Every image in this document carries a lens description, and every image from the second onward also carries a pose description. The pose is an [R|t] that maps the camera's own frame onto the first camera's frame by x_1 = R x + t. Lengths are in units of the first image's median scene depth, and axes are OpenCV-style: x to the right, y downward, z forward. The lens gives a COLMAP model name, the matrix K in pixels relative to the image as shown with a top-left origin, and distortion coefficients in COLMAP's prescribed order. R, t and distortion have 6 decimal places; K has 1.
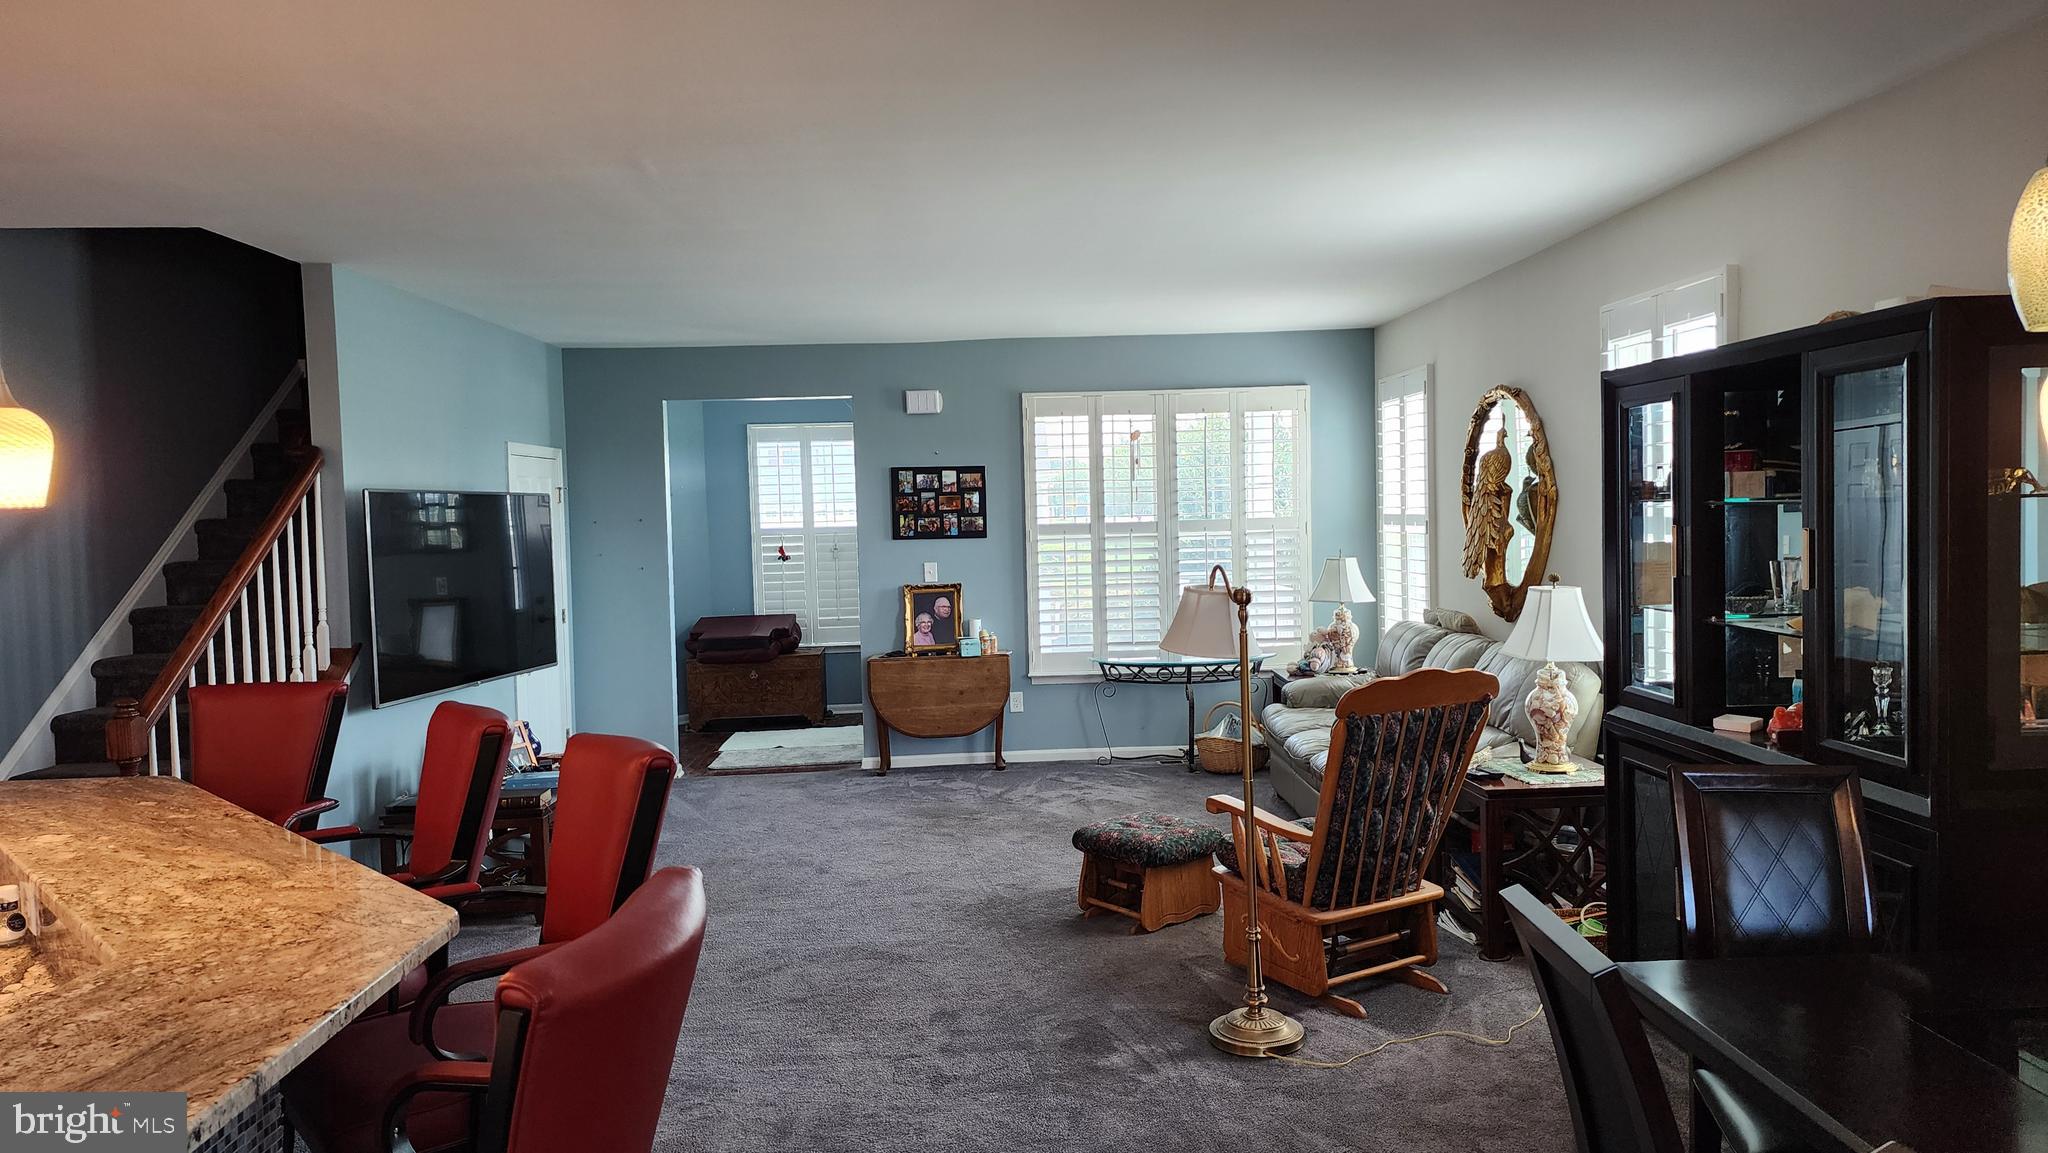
lens RADIAL K [[1353.8, 0, 1011.1], [0, 1353.8, 577.3], [0, 0, 1]] dist [0.050341, -0.026484]
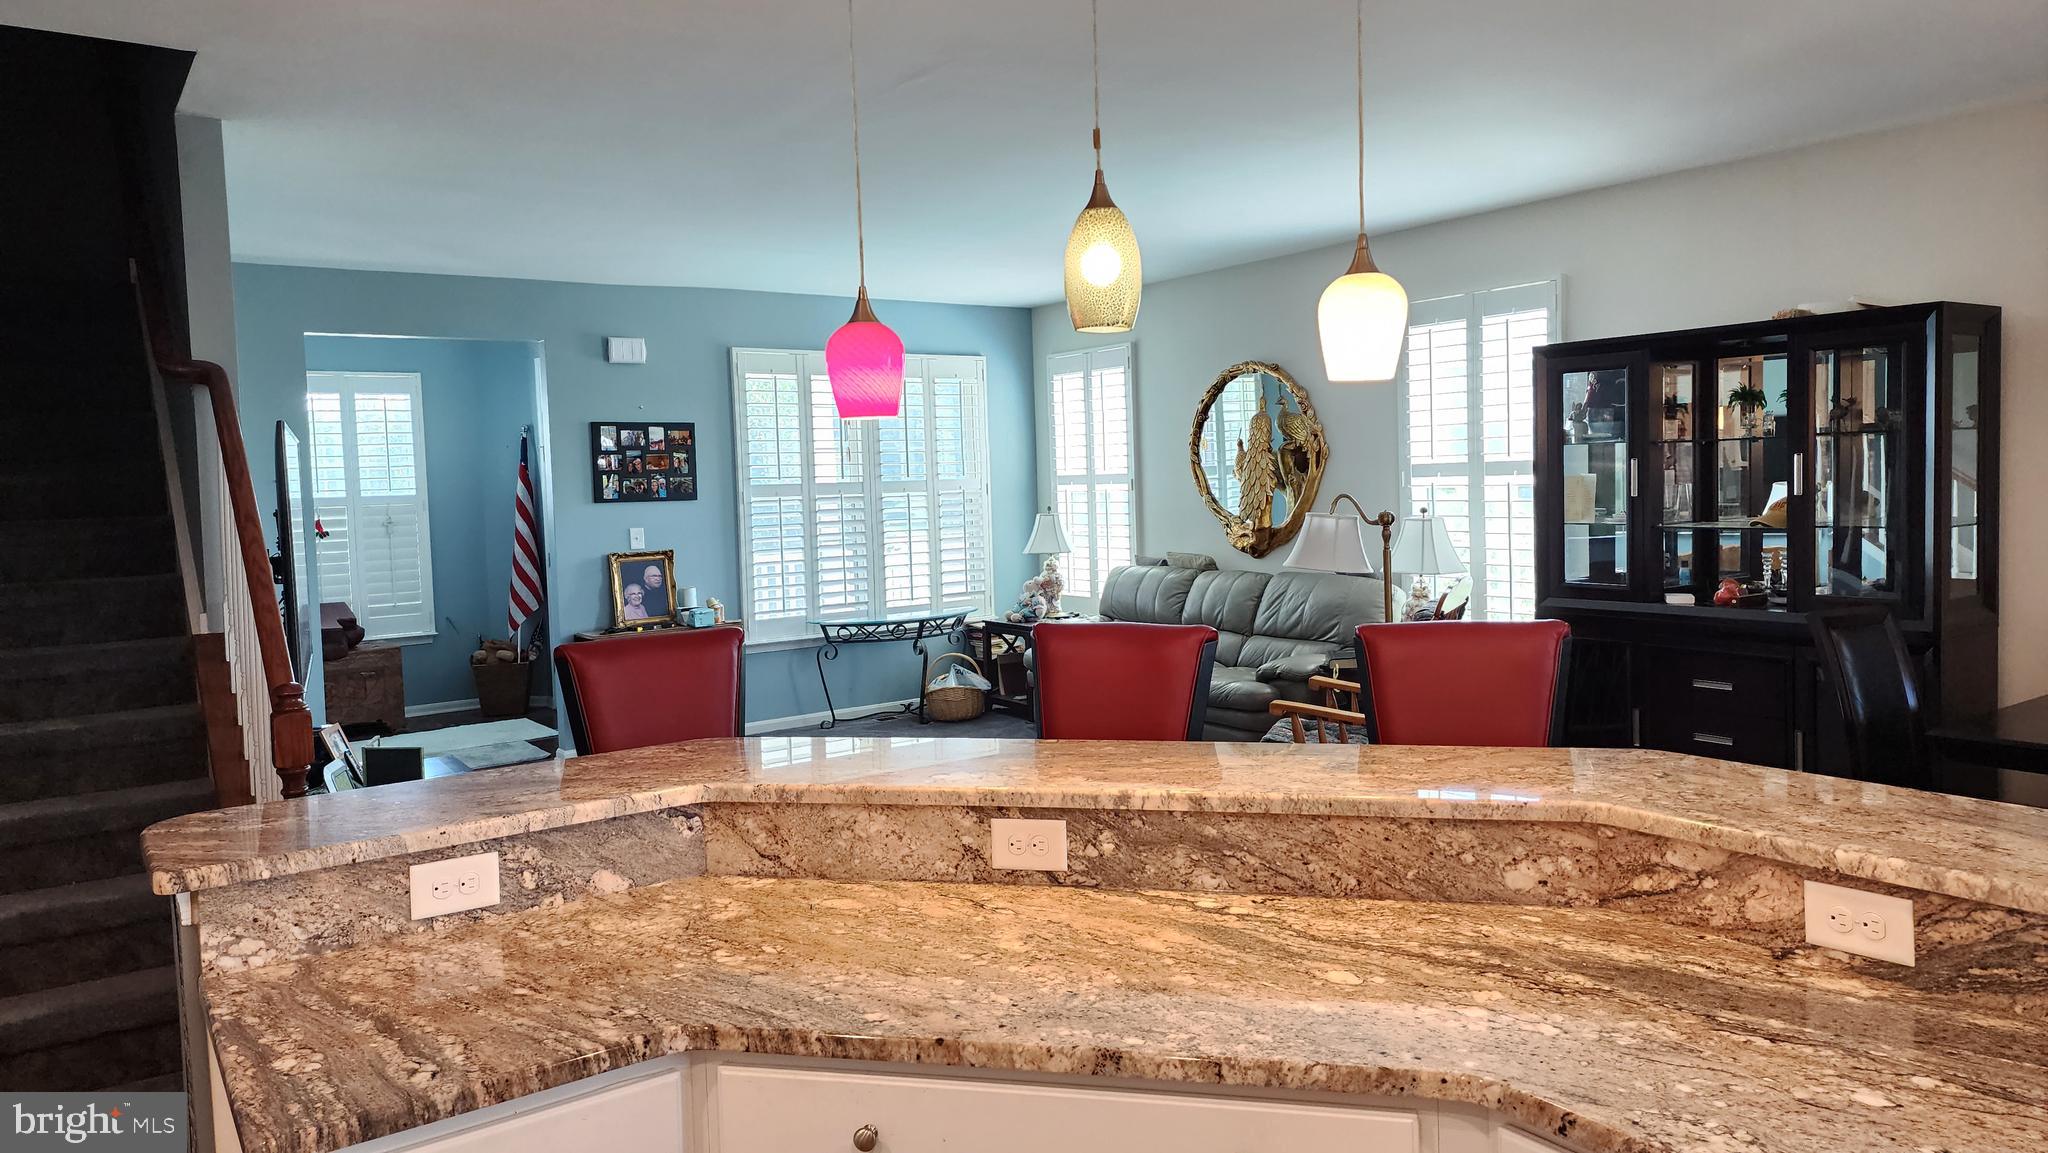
lens RADIAL K [[1353.8, 0, 1015.0], [0, 1353.8, 564.8], [0, 0, 1]] dist [0.050341, -0.026484]
pose [[0.818668, -0.033437, 0.573293, -0.376987], [0.036406, 0.999317, 0.006296, 0.017498], [-0.573112, 0.015717, 0.819326, 0.108636]]
